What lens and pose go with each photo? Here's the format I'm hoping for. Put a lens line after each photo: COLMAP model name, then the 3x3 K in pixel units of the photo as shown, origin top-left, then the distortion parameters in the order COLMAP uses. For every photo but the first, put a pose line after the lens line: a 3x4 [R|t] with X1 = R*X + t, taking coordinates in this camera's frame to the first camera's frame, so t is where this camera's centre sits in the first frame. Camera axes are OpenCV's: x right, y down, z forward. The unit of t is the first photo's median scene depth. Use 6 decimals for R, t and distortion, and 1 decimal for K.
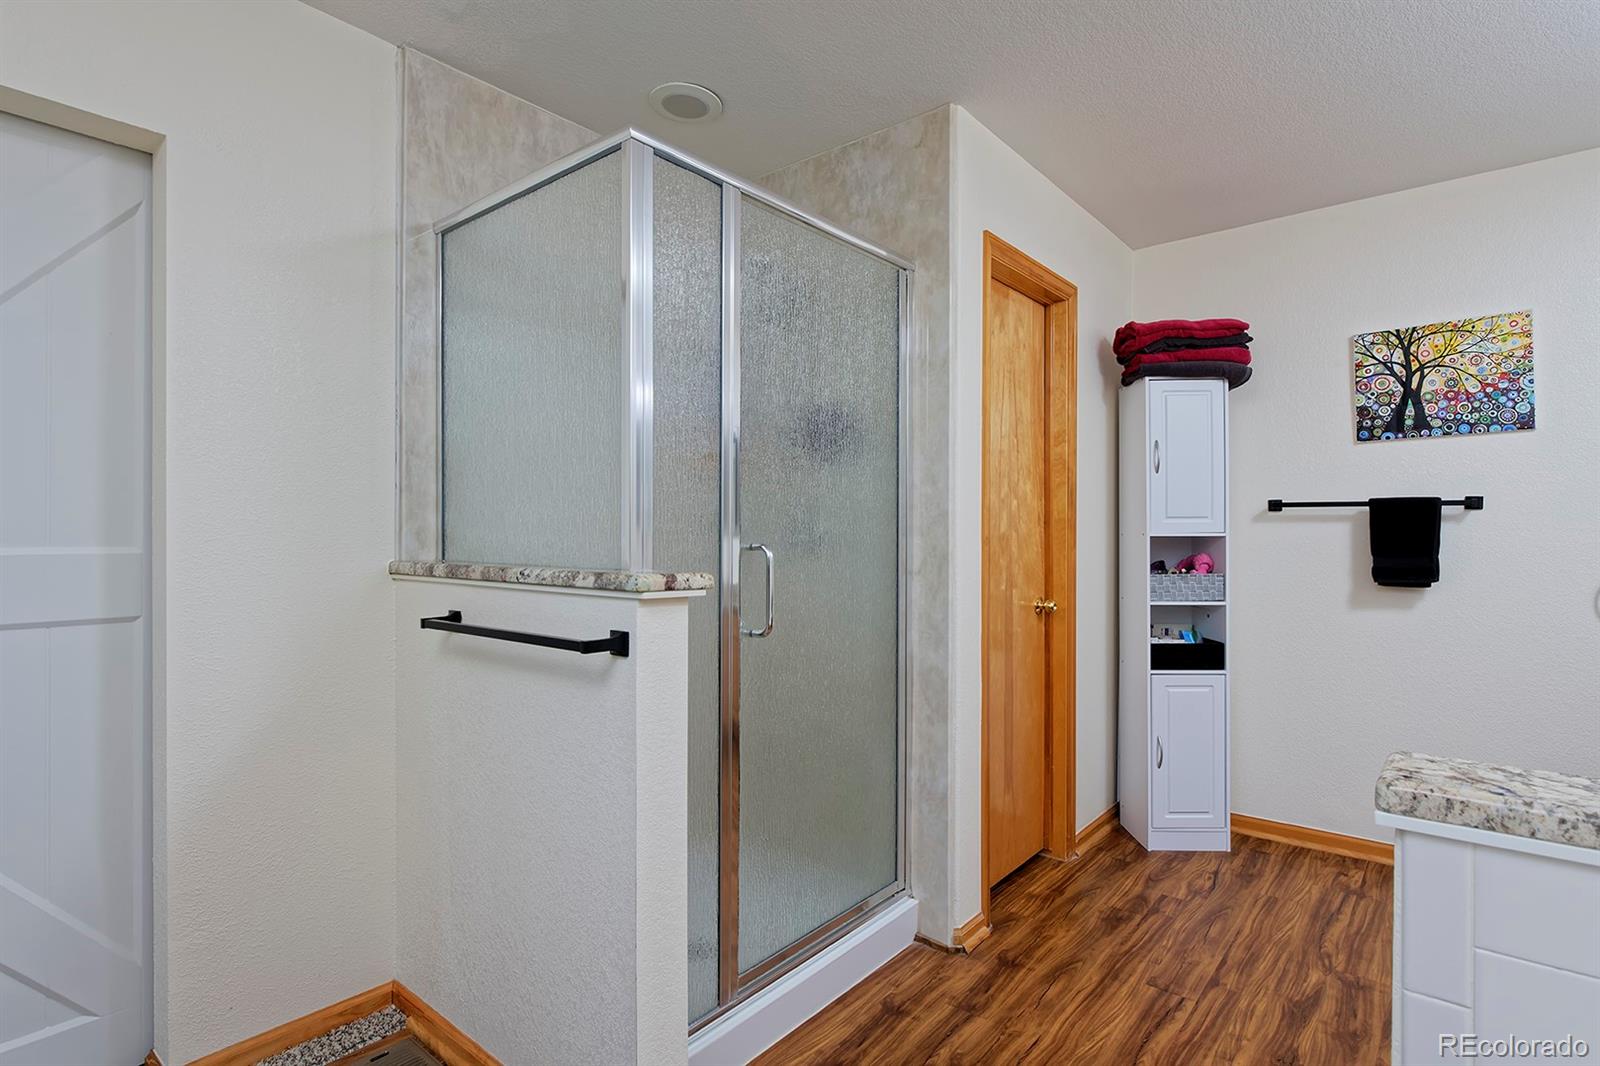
lens RADIAL K [[797.7, 0, 807.0], [0, 797.7, 530.2], [0, 0, 1]] dist [0.002448, 0.000057]
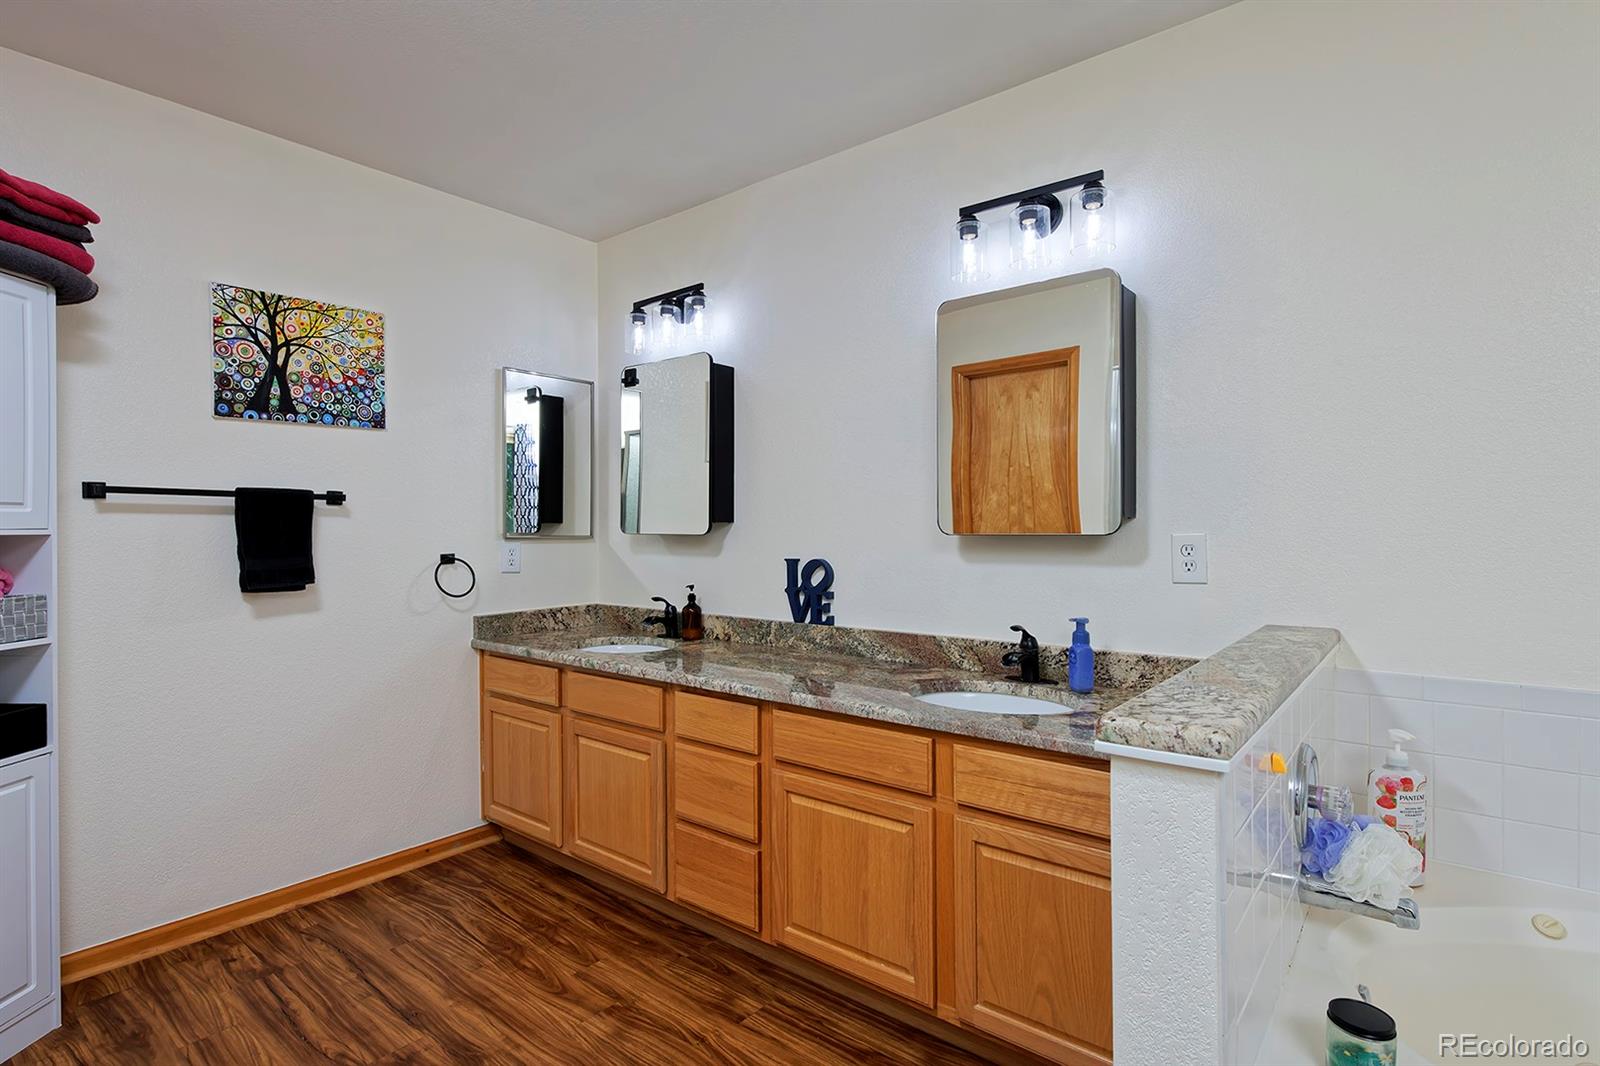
lens RADIAL K [[797.7, 0, 807.0], [0, 797.7, 530.2], [0, 0, 1]] dist [0.002448, 0.000057]
pose [[0.001917, -0.000219, 0.999998, -0.118397], [-0.000828, 1.000000, 0.000221, 0.003564], [-0.999998, -0.000828, 0.001917, 0.424314]]
